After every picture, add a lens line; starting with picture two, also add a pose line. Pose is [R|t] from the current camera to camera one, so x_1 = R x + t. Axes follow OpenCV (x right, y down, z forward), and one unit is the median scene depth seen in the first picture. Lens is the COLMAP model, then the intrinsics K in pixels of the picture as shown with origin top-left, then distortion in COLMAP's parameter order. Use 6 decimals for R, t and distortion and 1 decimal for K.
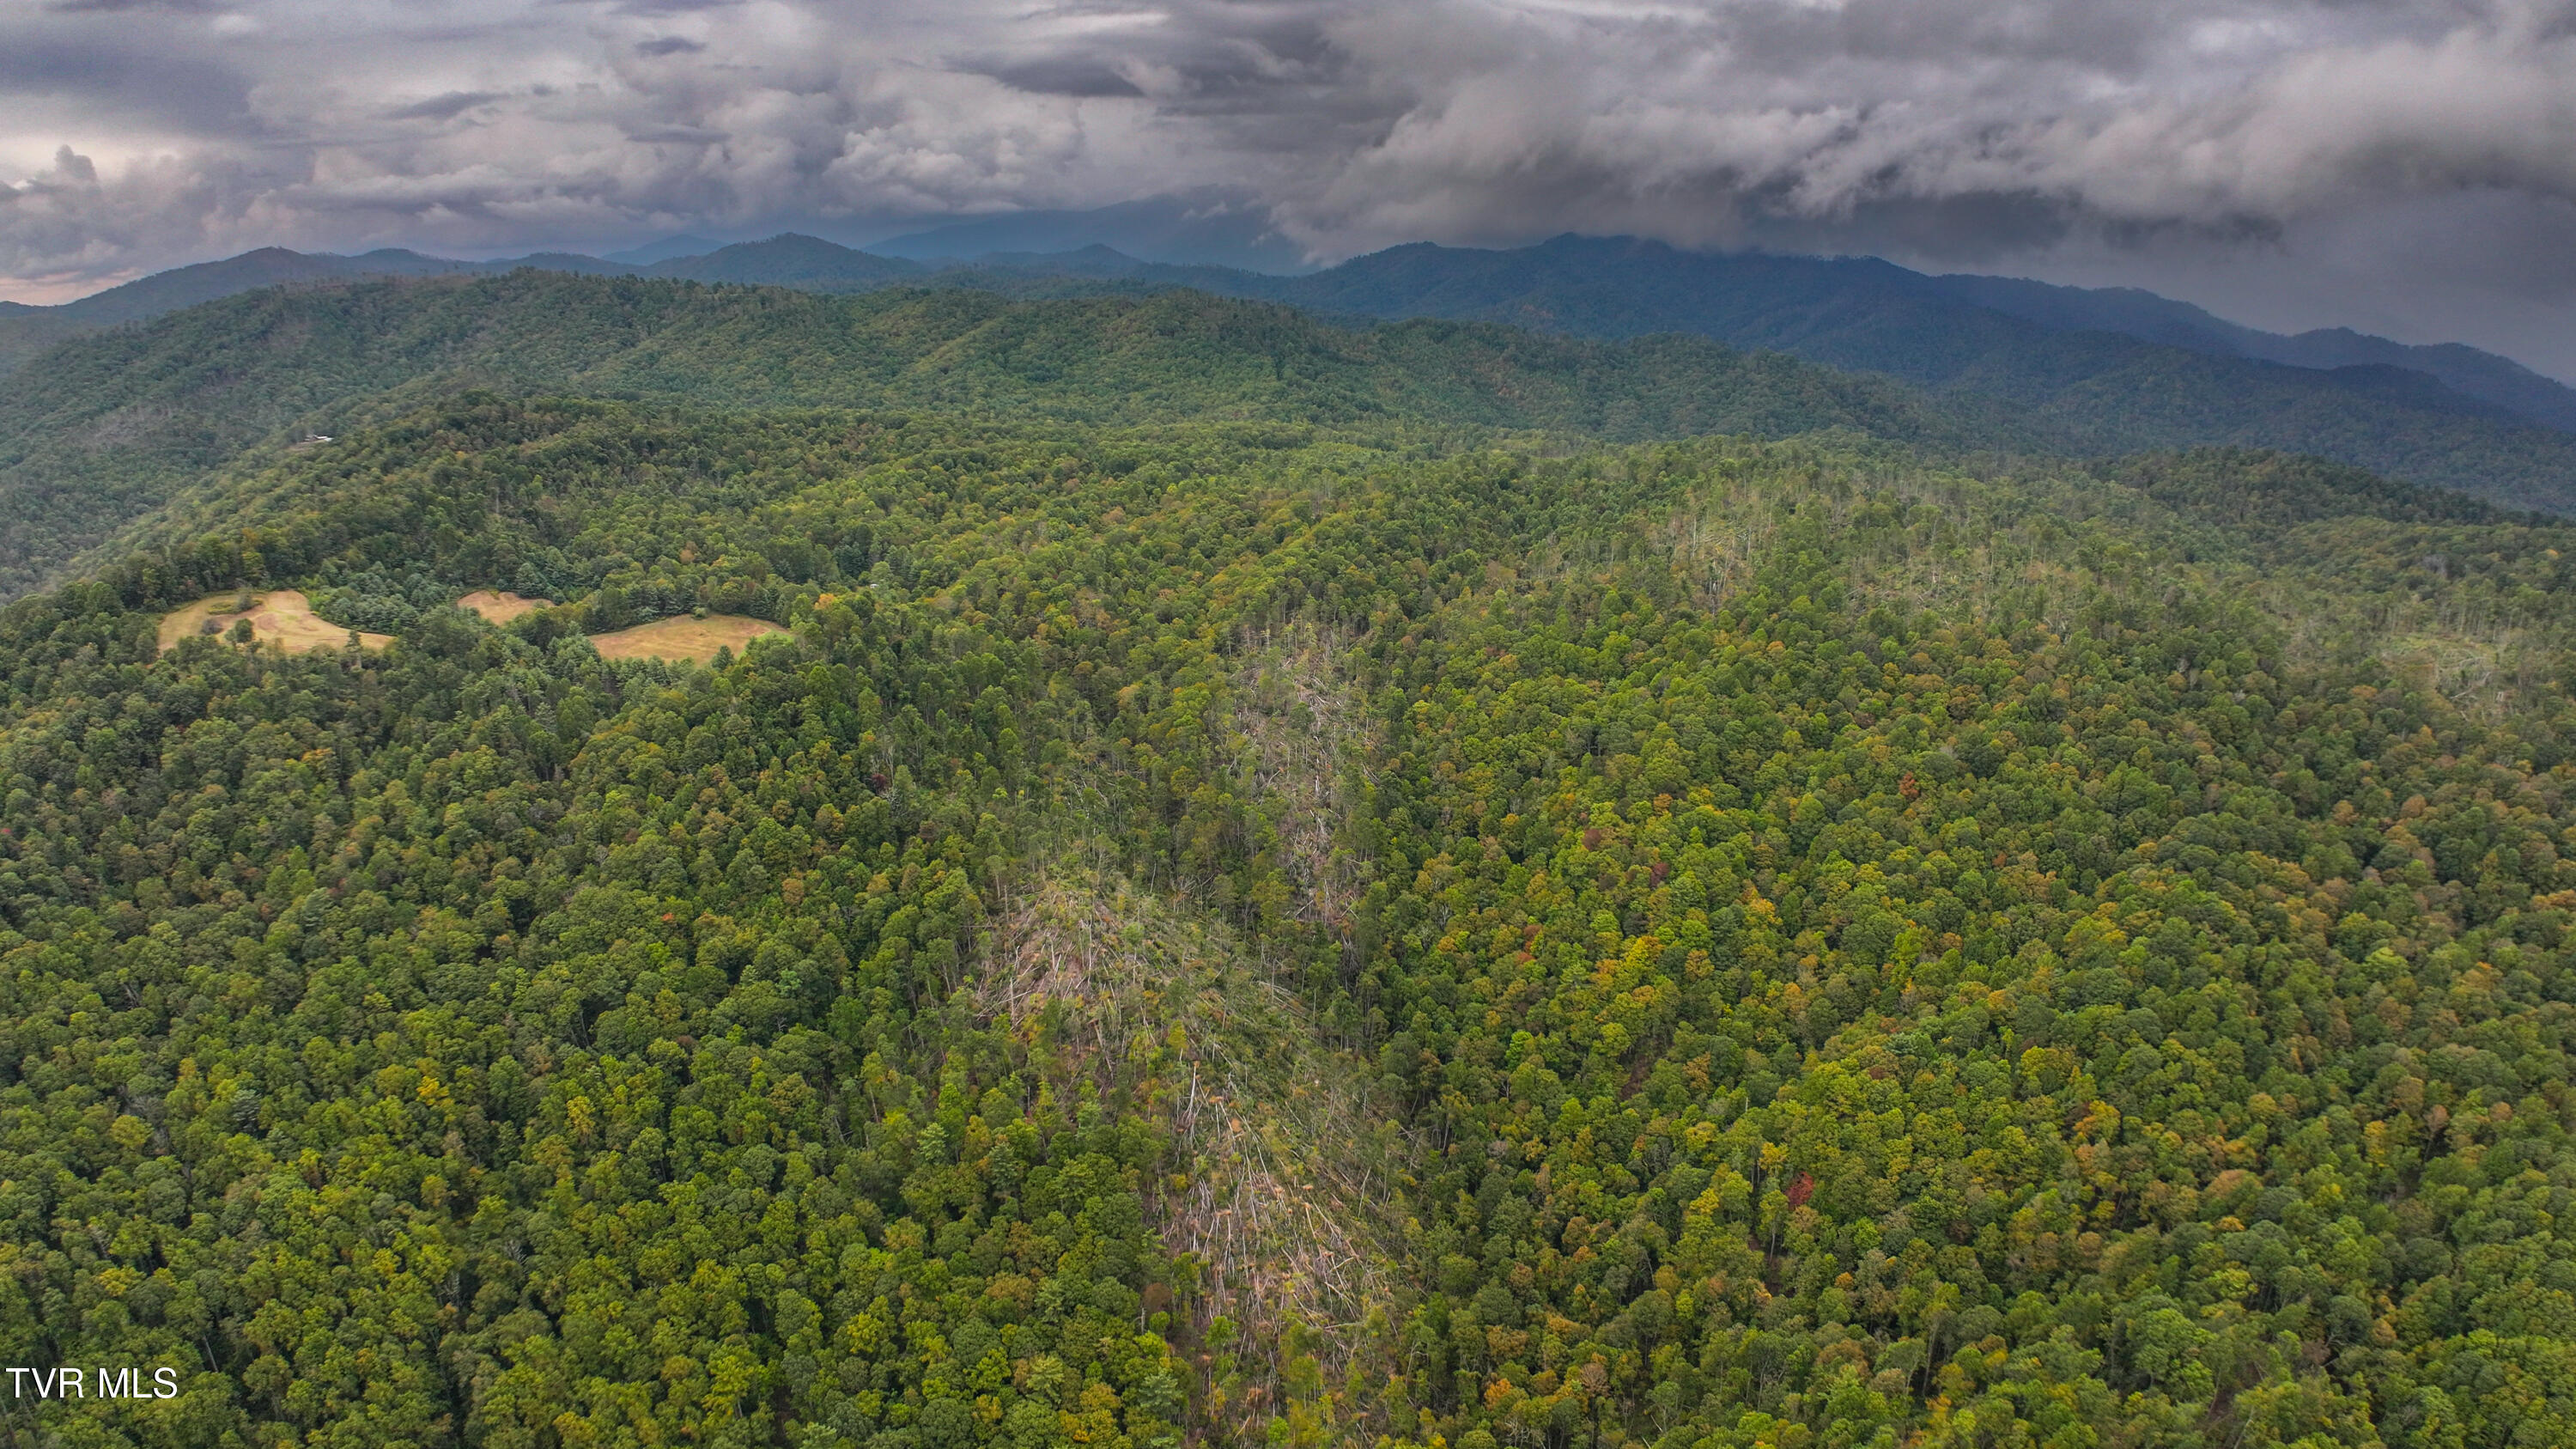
lens RADIAL K [[1607.0, 0, 1292.2], [0, 1607.0, 680.3], [0, 0, 1]] dist [-0.174474, 0.029678]
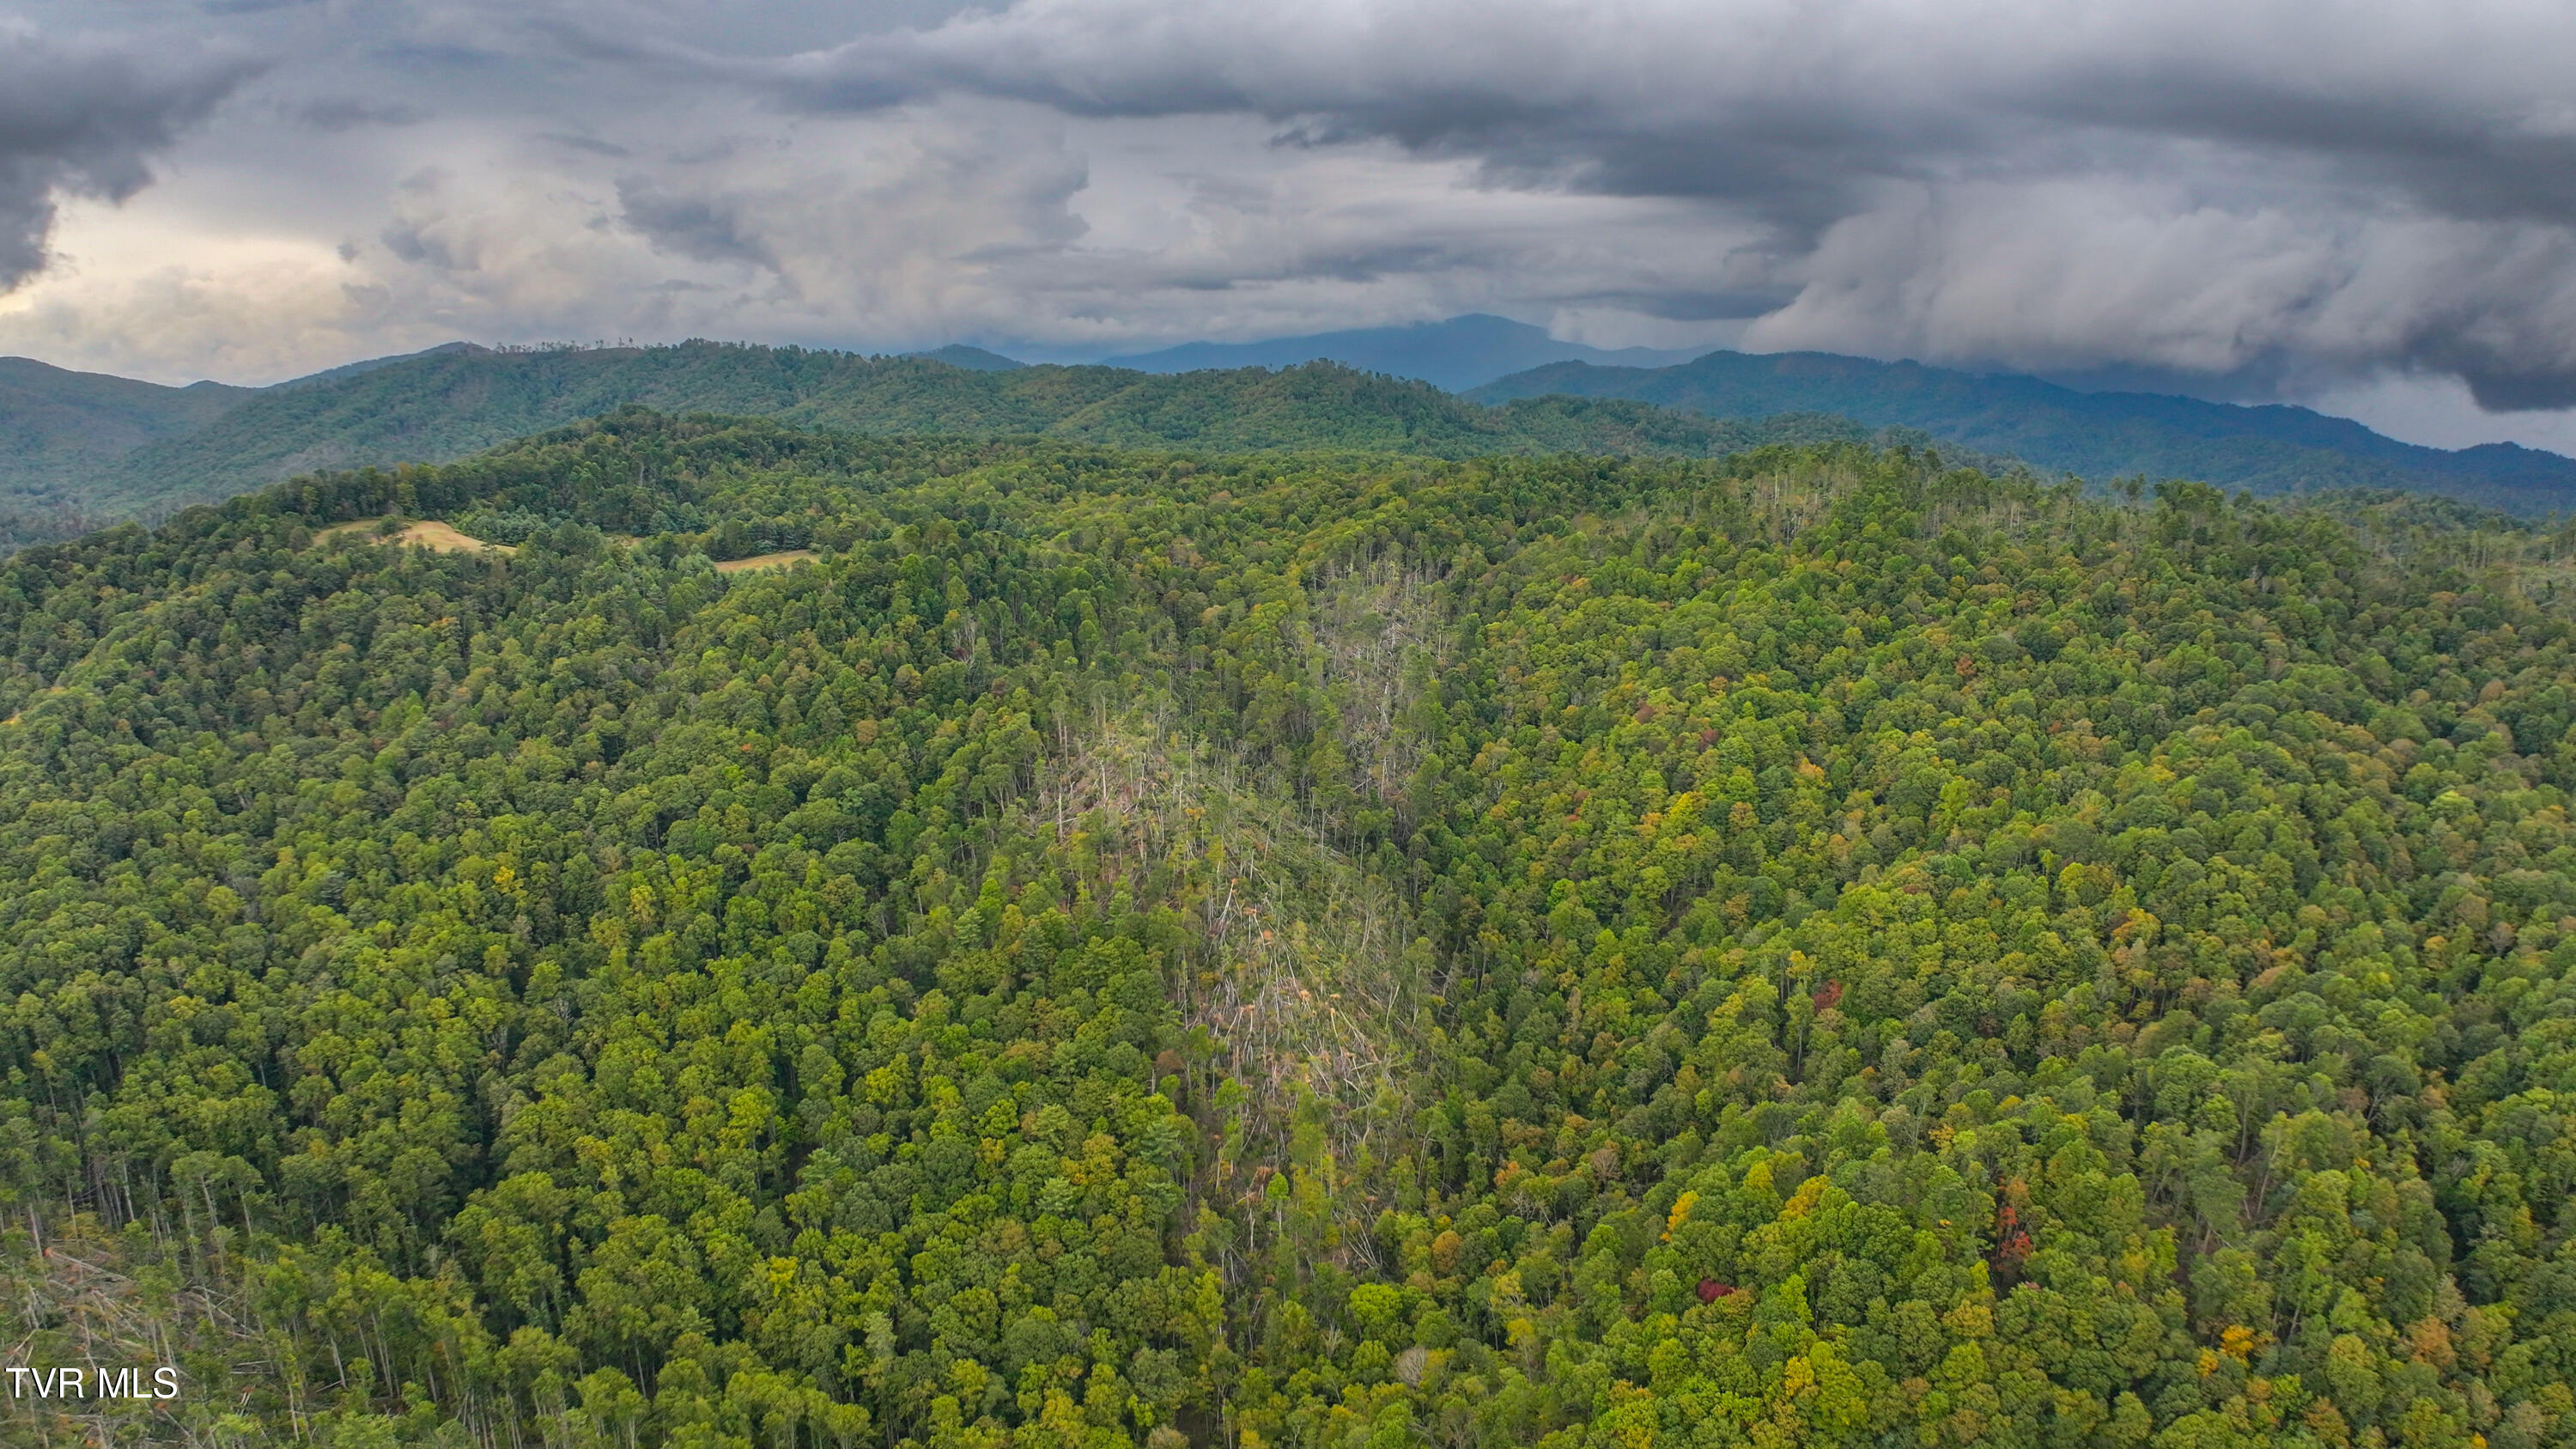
lens RADIAL K [[1607.0, 0, 1292.1], [0, 1607.0, 676.3], [0, 0, 1]] dist [-0.174474, 0.029678]
pose [[0.994965, 0.019245, -0.098357, 0.063883], [-0.028107, 0.995588, -0.089524, 0.170294], [0.096200, 0.091838, 0.991116, -0.022233]]
